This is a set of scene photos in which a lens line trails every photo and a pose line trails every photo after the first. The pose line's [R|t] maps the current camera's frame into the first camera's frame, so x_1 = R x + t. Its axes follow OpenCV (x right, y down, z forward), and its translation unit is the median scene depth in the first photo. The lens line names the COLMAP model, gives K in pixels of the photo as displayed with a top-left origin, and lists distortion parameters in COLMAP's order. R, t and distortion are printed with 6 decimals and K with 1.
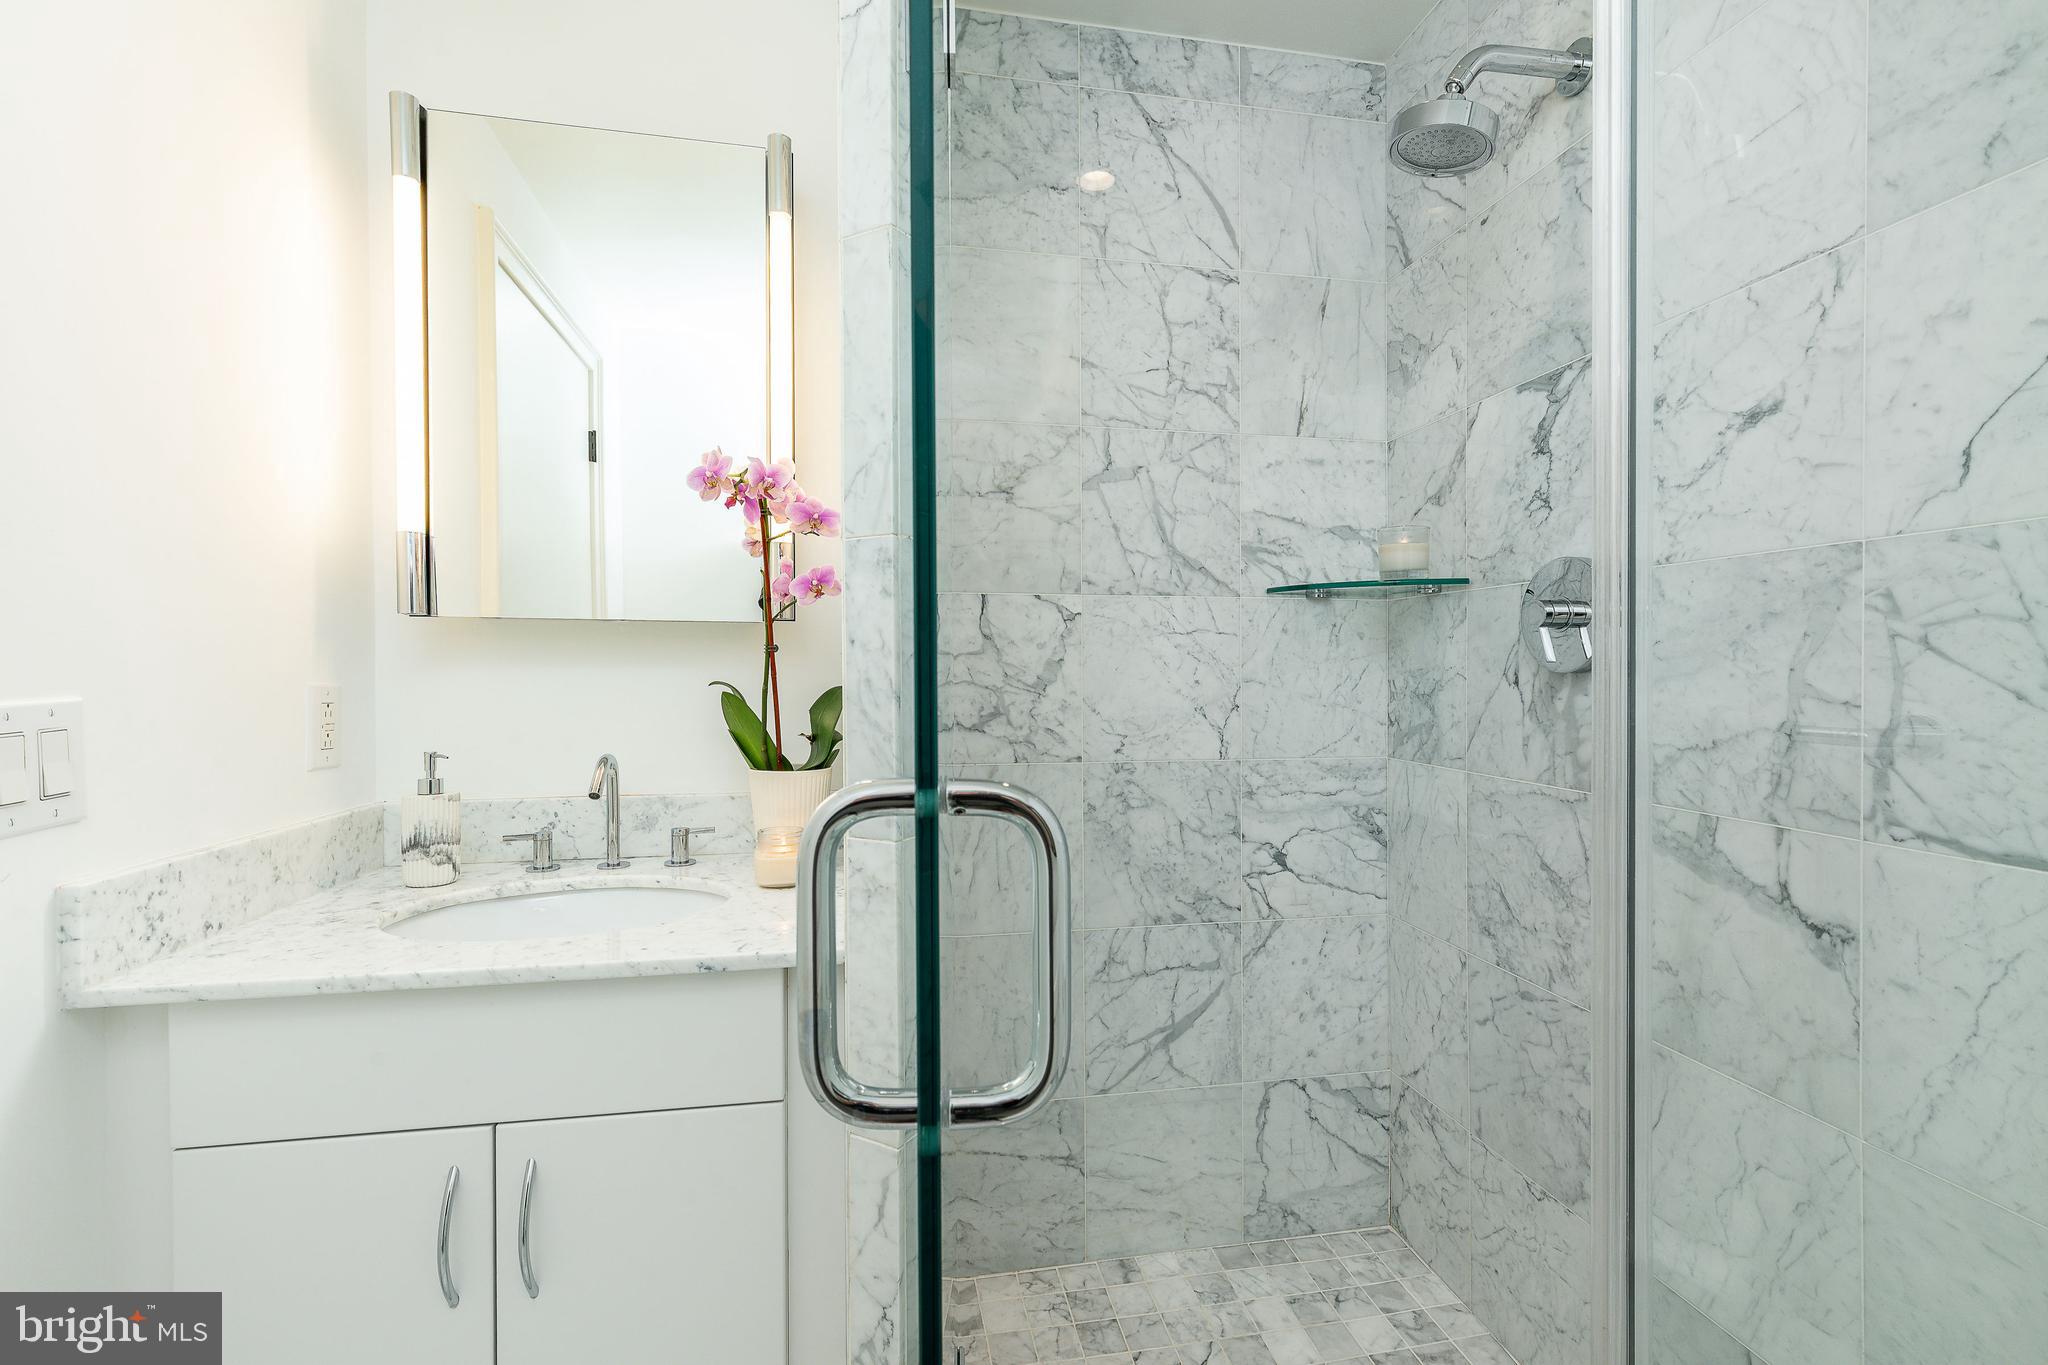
lens RADIAL K [[902.0, 0, 1024.7], [0, 902.0, 681.7], [0, 0, 1]] dist [0.003658, -0.000715]
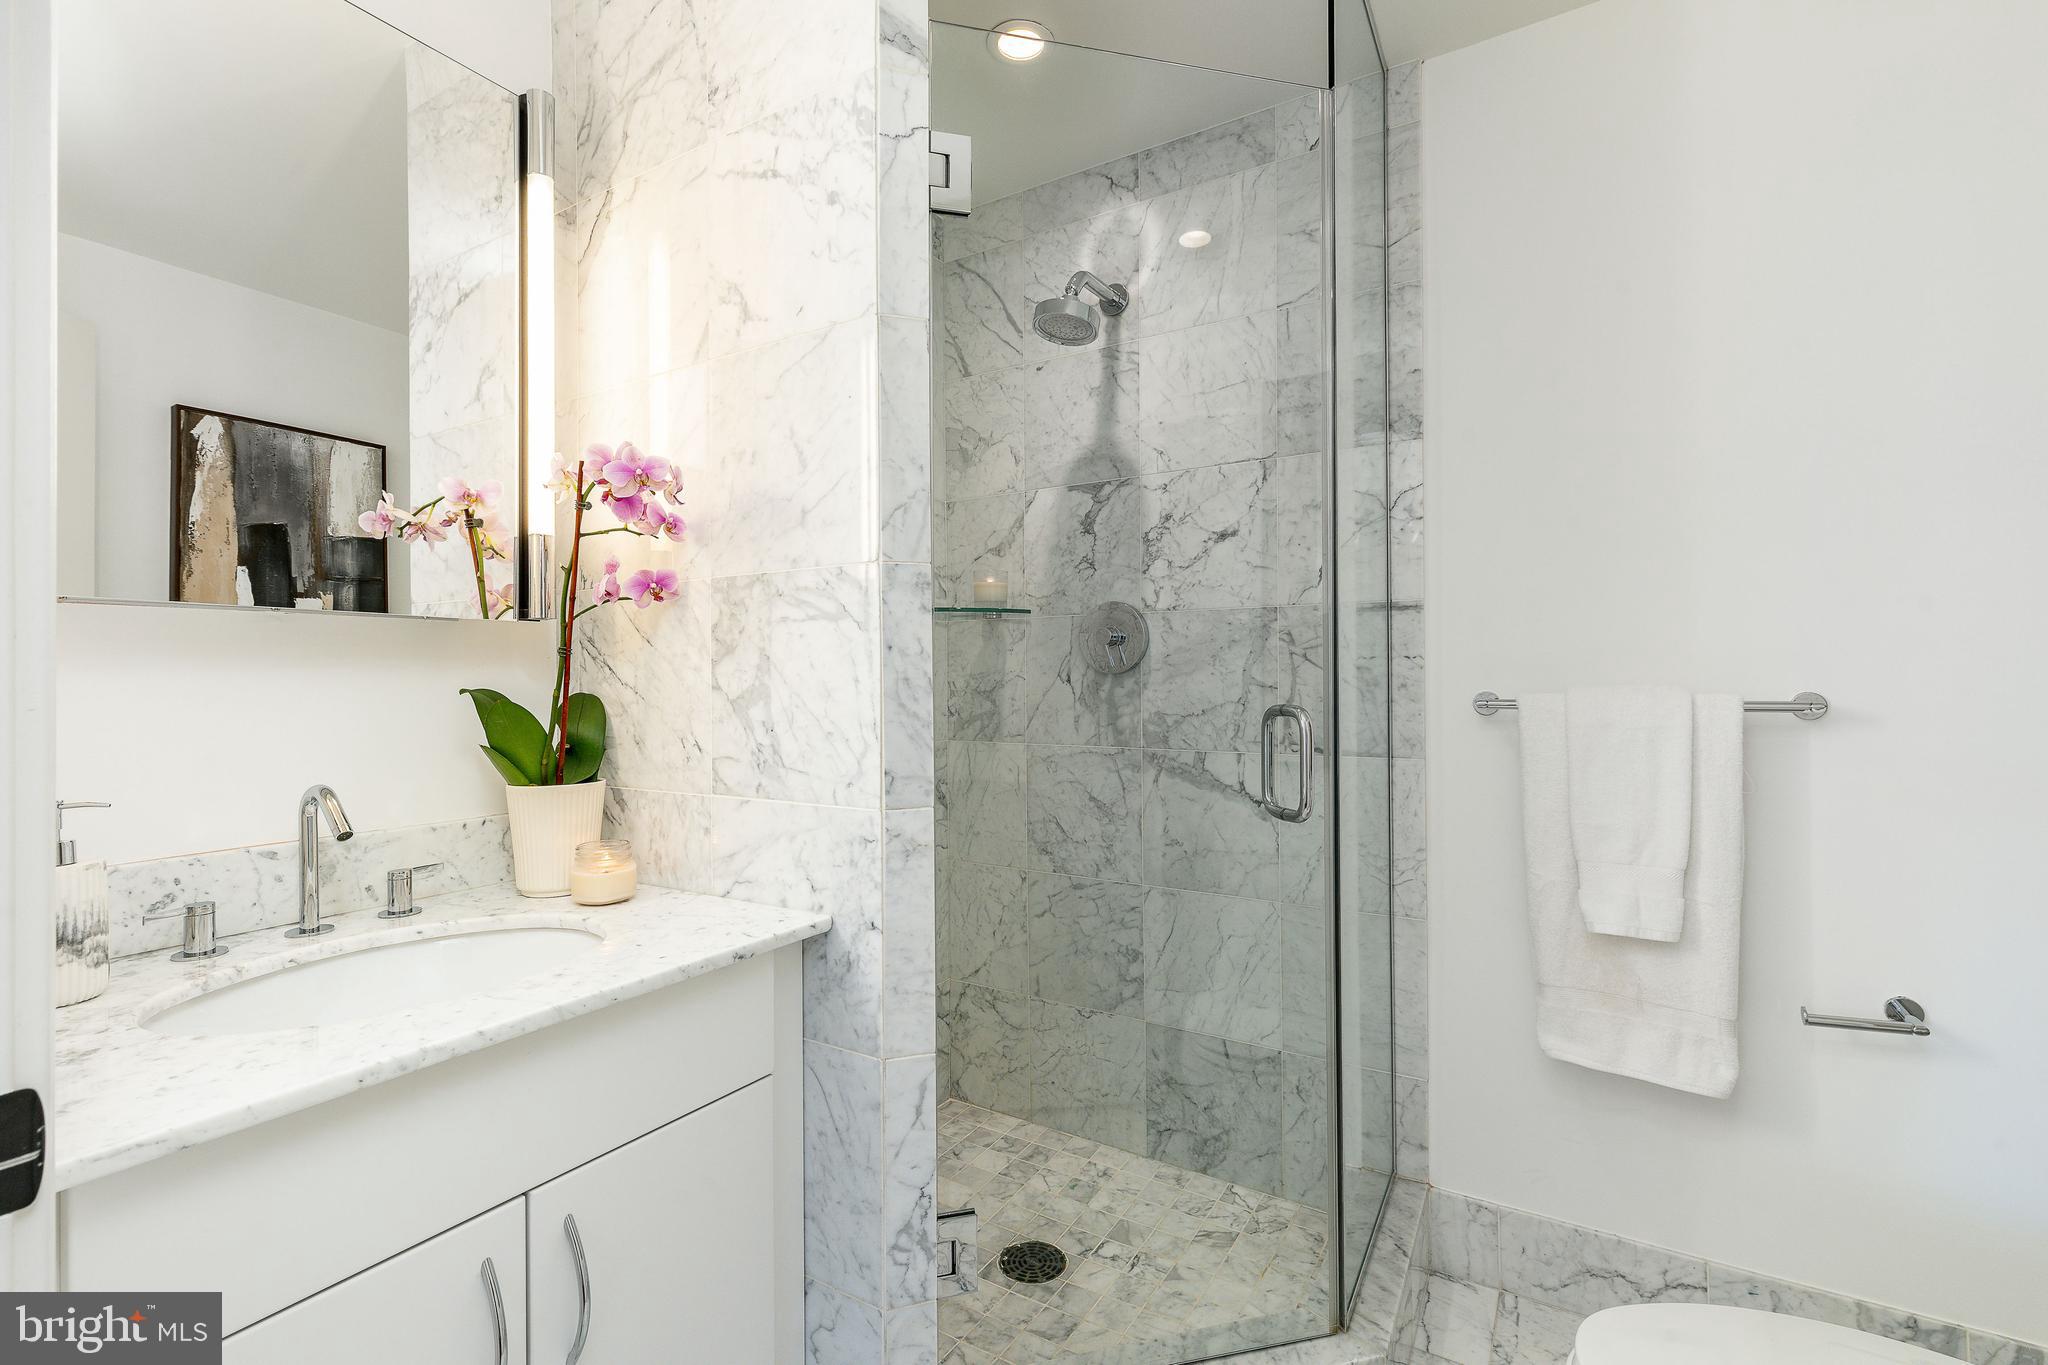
lens RADIAL K [[902.0, 0, 1022.7], [0, 902.0, 675.2], [0, 0, 1]] dist [0.003658, -0.000715]
pose [[0.676743, -0.005069, 0.736202, -0.642844], [0.018608, 0.999775, -0.010221, 0.005870], [-0.735984, 0.020616, 0.676685, 0.033856]]
